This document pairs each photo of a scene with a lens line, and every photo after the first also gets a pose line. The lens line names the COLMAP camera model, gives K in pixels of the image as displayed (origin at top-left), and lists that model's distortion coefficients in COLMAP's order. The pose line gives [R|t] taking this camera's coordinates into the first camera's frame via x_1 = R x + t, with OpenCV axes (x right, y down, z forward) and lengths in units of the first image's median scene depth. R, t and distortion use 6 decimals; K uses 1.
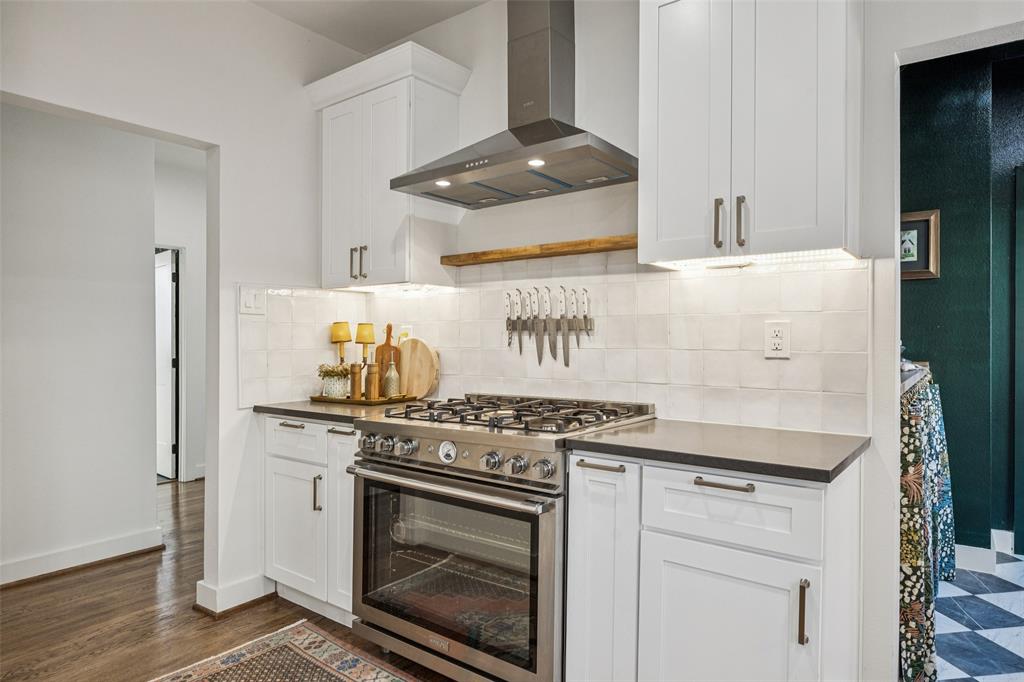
lens RADIAL K [[614.5, 0, 512.0], [0, 614.5, 341.0], [0, 0, 1]] dist [-0.000287, 0.000057]
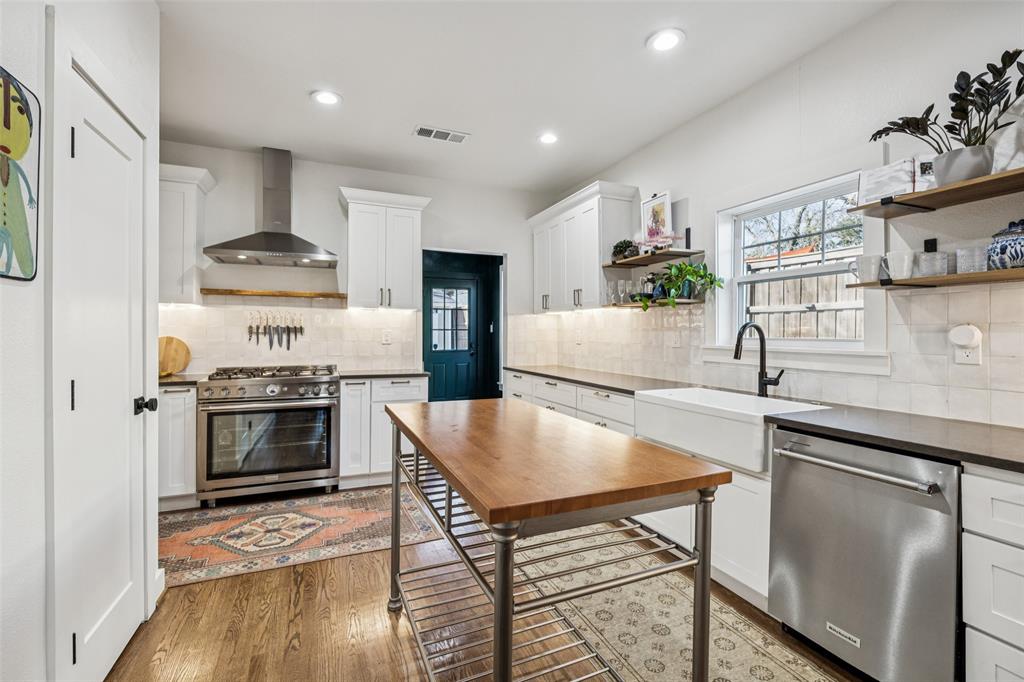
lens RADIAL K [[451.8, 0, 518.8], [0, 451.8, 336.3], [0, 0, 1]] dist [-0.012296, -0.000020]
pose [[0.480863, 0.001212, 0.876795, -0.877173], [0.000795, 0.999998, -0.001819, -0.002086], [-0.876796, 0.001572, 0.480861, -0.418753]]
